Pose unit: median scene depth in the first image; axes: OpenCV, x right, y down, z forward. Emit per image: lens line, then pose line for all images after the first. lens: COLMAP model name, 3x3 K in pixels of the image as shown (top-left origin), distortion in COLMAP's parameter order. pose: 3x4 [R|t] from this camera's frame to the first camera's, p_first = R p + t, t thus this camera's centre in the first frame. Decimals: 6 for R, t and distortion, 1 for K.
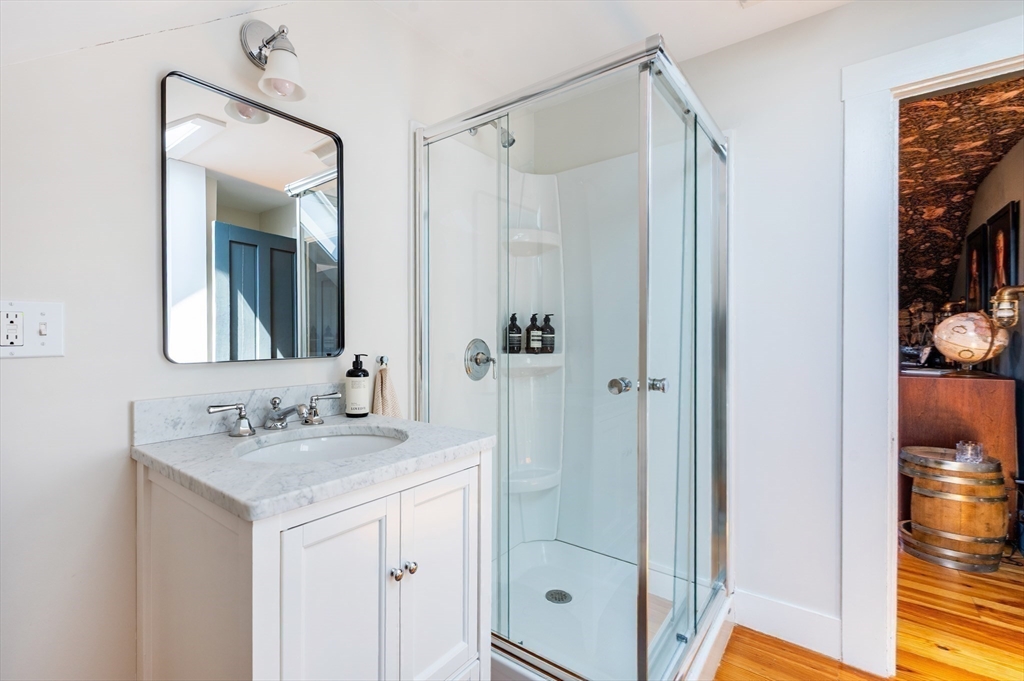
lens RADIAL K [[442.1, 0, 512.0], [0, 442.1, 340.5], [0, 0, 1]] dist [0.000082, -0.000002]
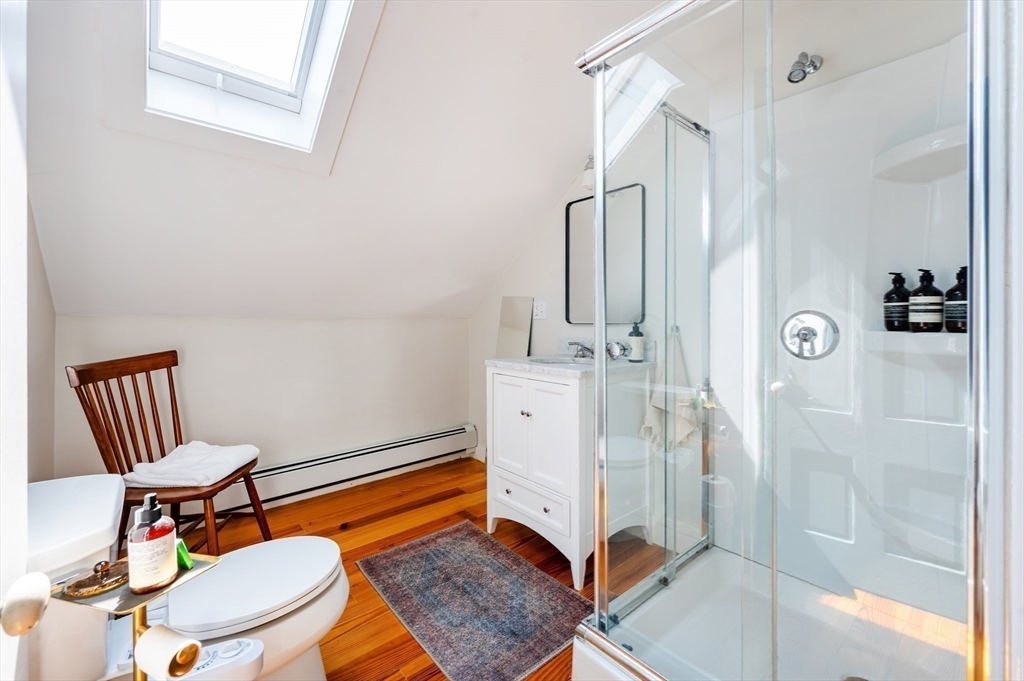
lens RADIAL K [[416.8, 0, 513.3], [0, 416.8, 318.1], [0, 0, 1]] dist [0.000617, 0.000439]
pose [[-0.205420, -0.001087, -0.978673, 0.753123], [-0.004252, 0.999991, -0.000218, 0.012035], [0.978665, 0.004117, -0.205422, 0.553217]]
